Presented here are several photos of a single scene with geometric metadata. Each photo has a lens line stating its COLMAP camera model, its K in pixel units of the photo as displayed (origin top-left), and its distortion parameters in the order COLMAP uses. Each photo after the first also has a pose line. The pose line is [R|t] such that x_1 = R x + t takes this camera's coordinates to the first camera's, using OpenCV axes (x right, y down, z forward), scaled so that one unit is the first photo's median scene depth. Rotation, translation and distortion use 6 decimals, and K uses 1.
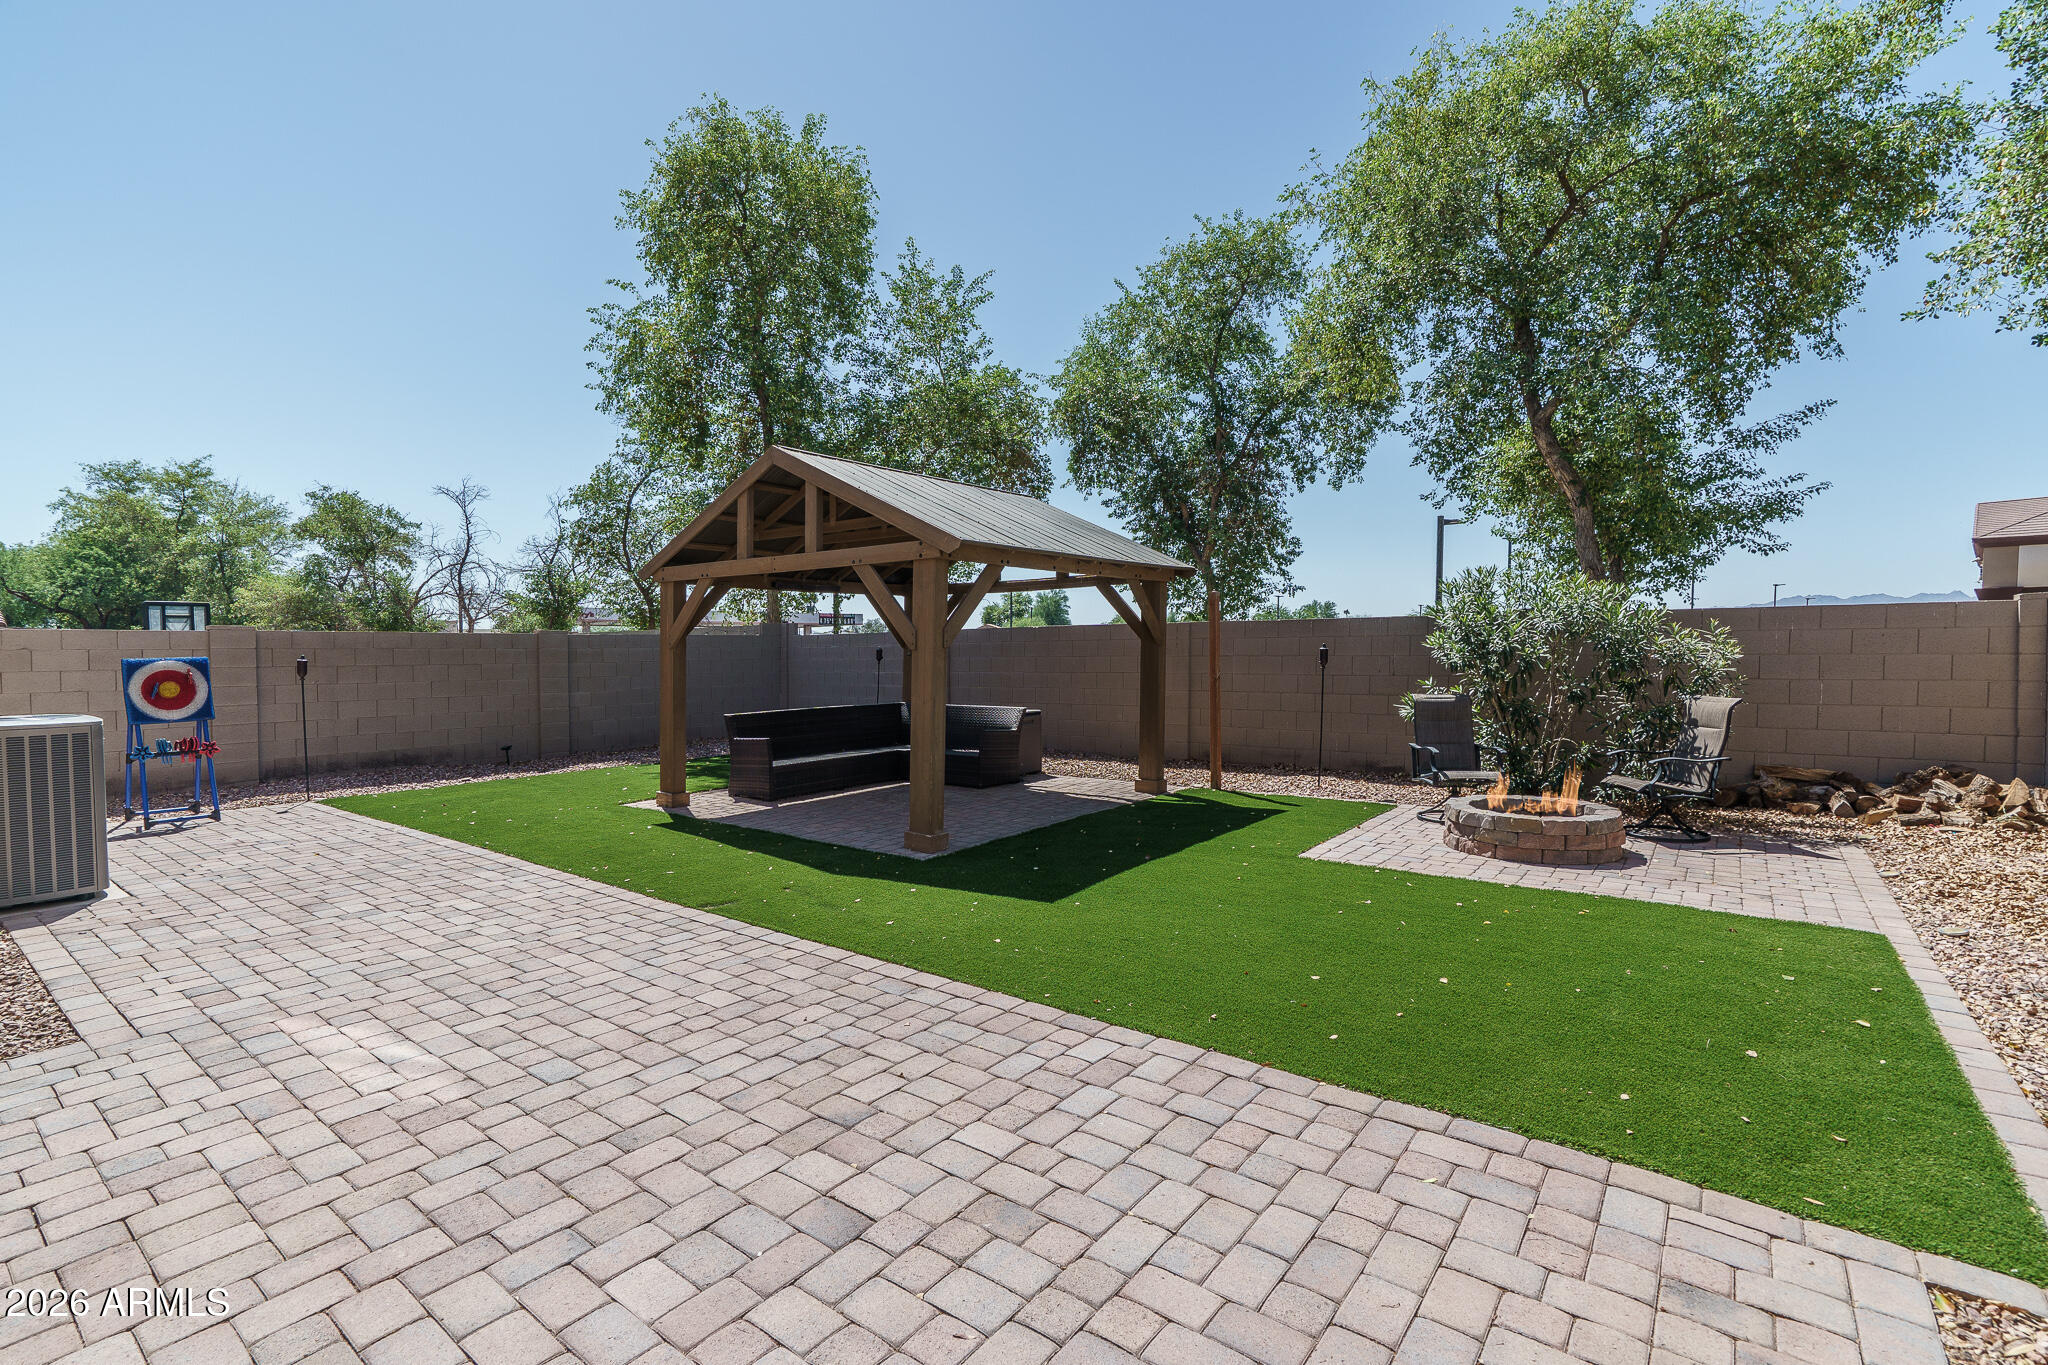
lens RADIAL K [[933.9, 0, 1016.8], [0, 933.9, 692.7], [0, 0, 1]] dist [0.000214, -0.000148]
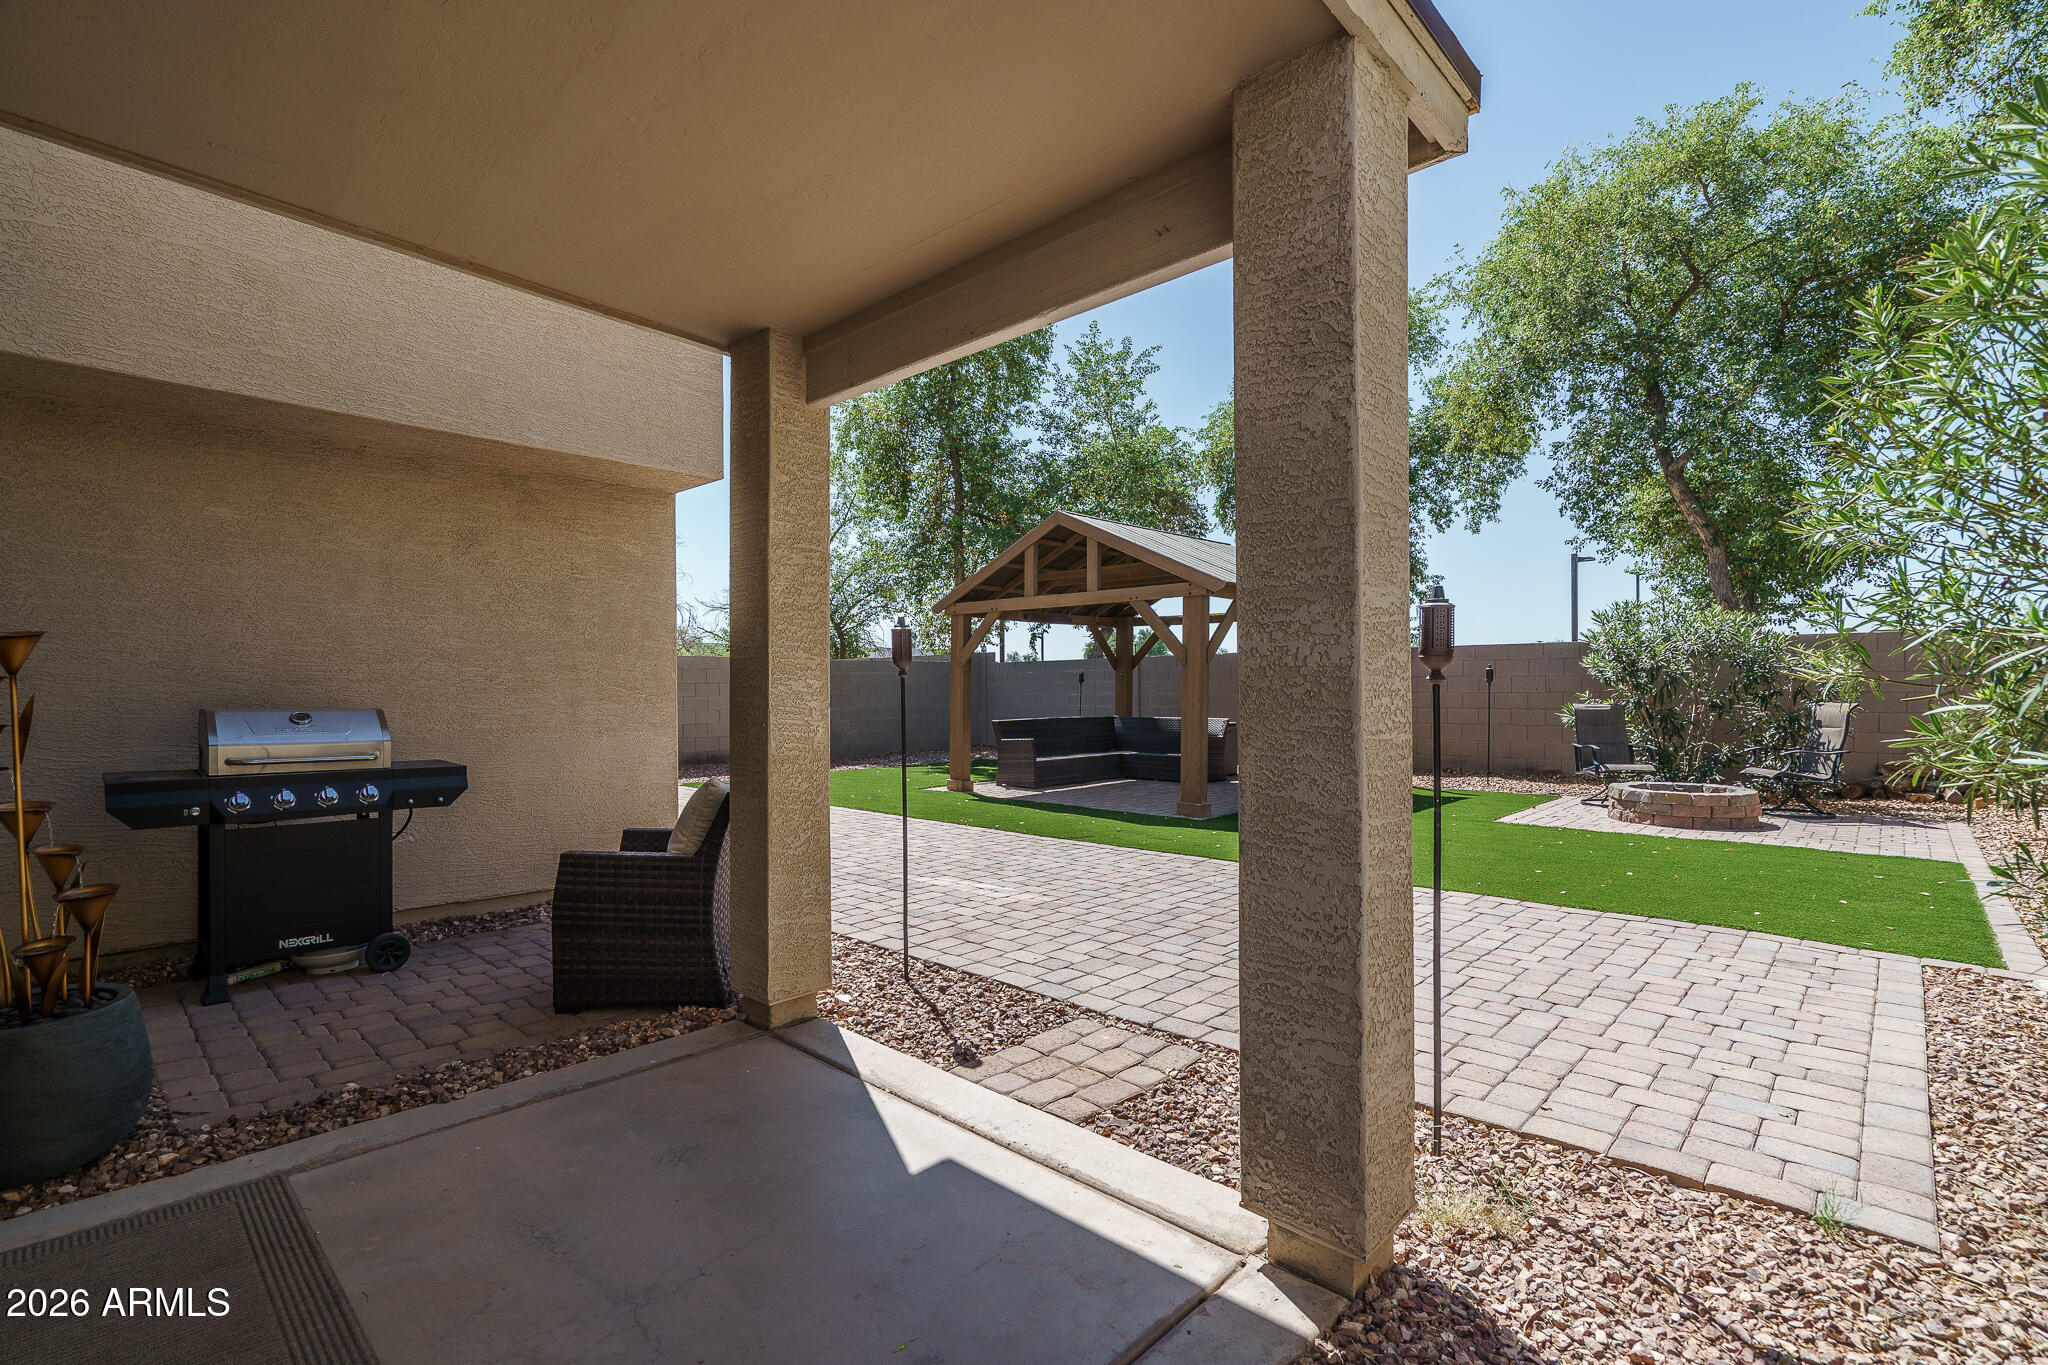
lens RADIAL K [[942.0, 0, 1026.2], [0, 942.0, 673.3], [0, 0, 1]] dist [0.001756, 0.000804]
pose [[0.995941, 0.001689, -0.089994, -0.122044], [-0.007136, 0.998159, -0.060236, 0.028304], [0.089726, 0.060633, 0.994119, -0.200134]]
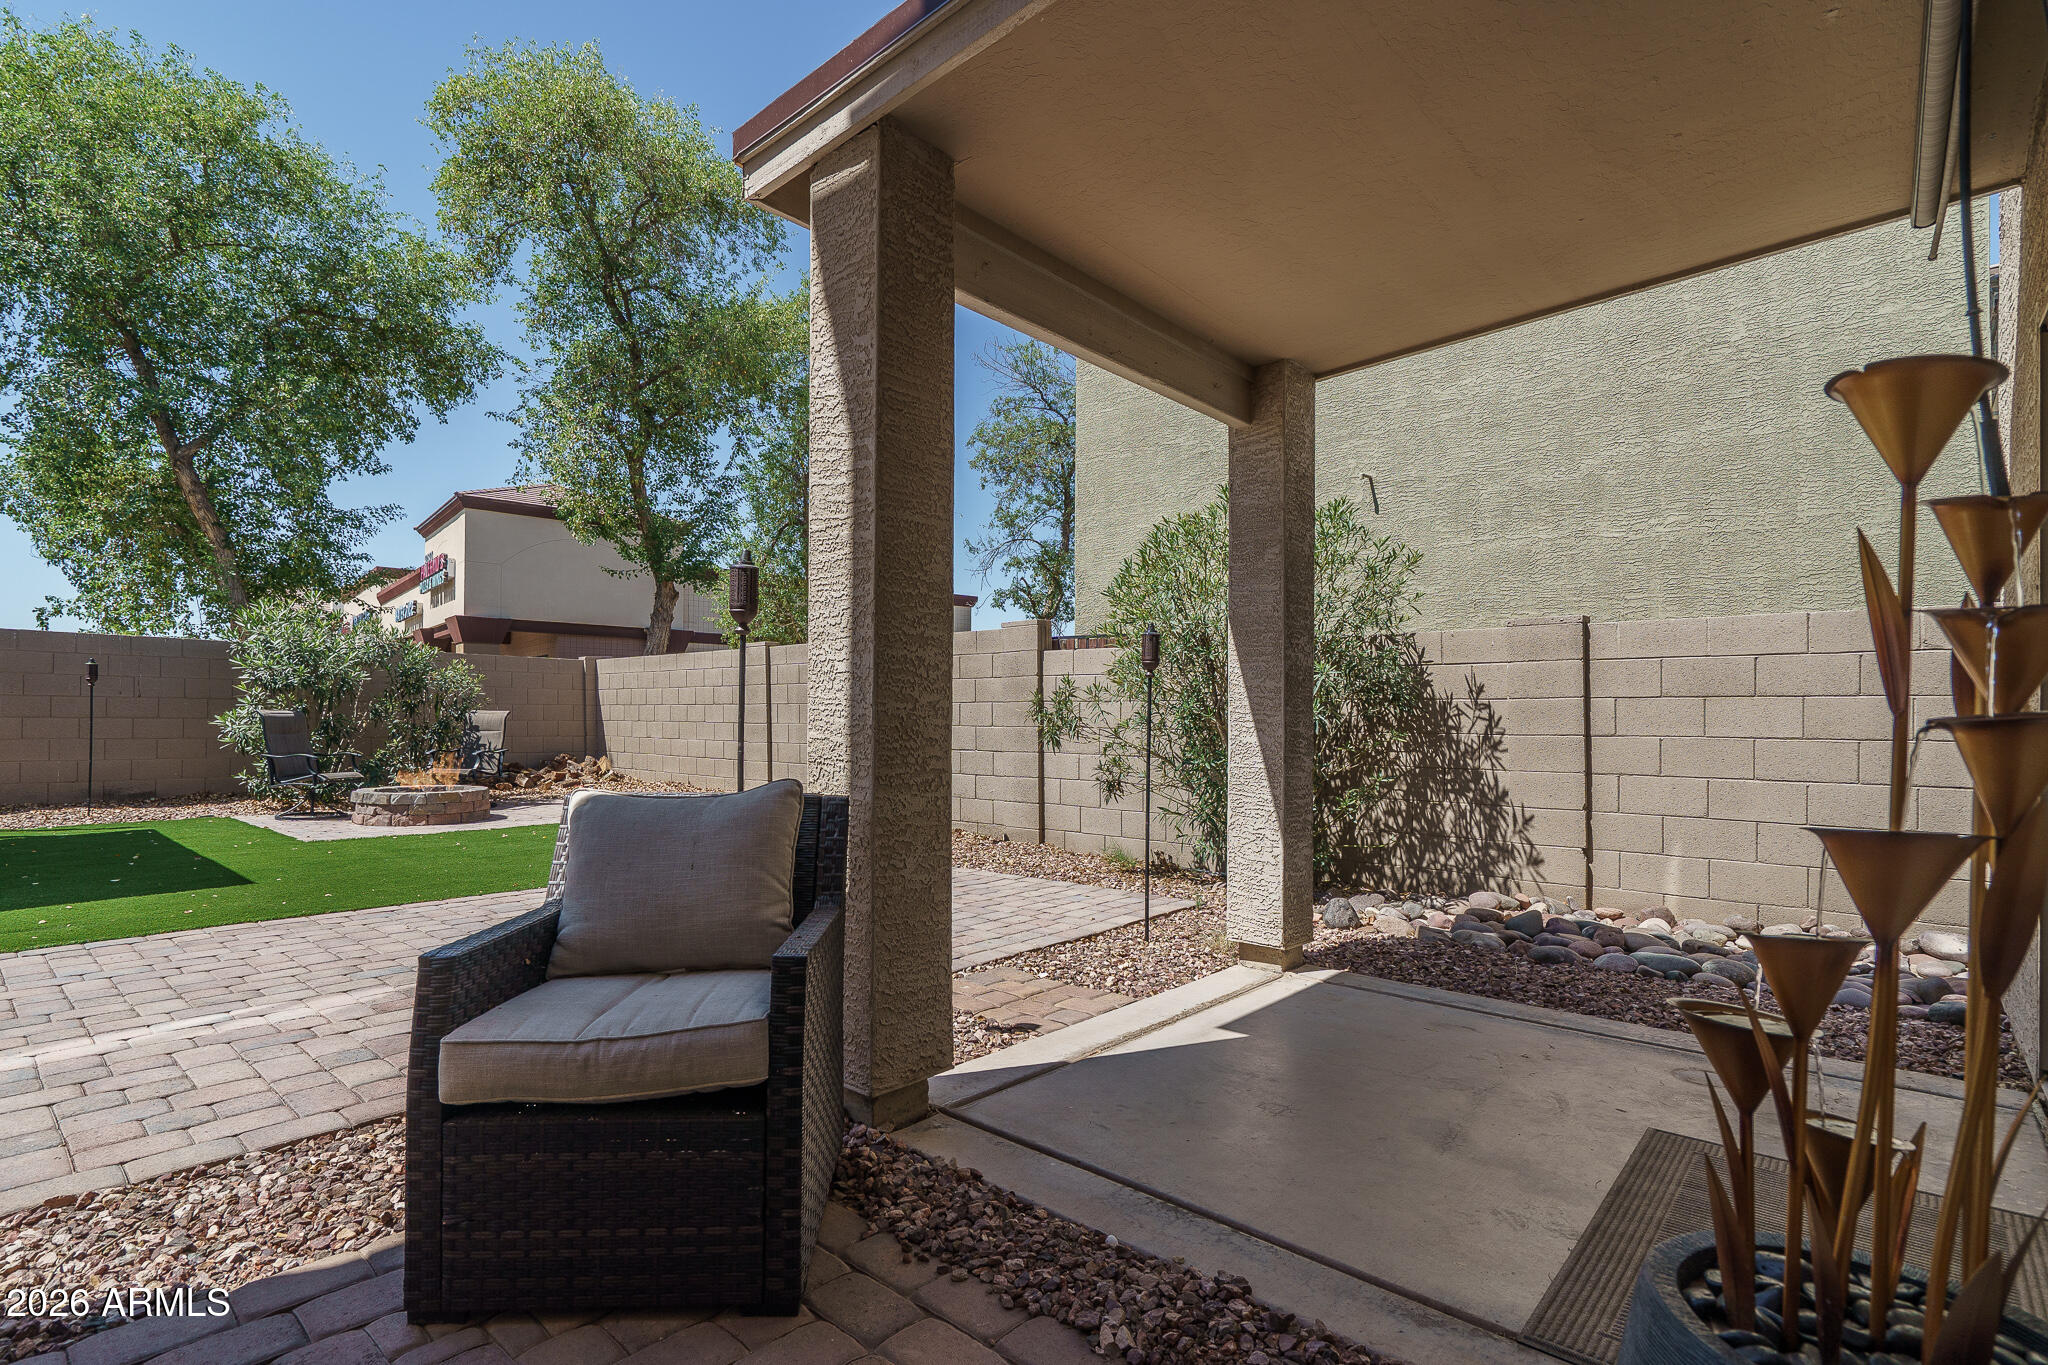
lens RADIAL K [[971.7, 0, 993.9], [0, 971.7, 713.4], [0, 0, 1]] dist [0.002139, 0.000976]
pose [[0.089070, 0.012765, 0.995944, -0.422116], [0.034193, 0.999289, -0.015866, 0.035693], [-0.995438, 0.035467, 0.088571, 0.034080]]
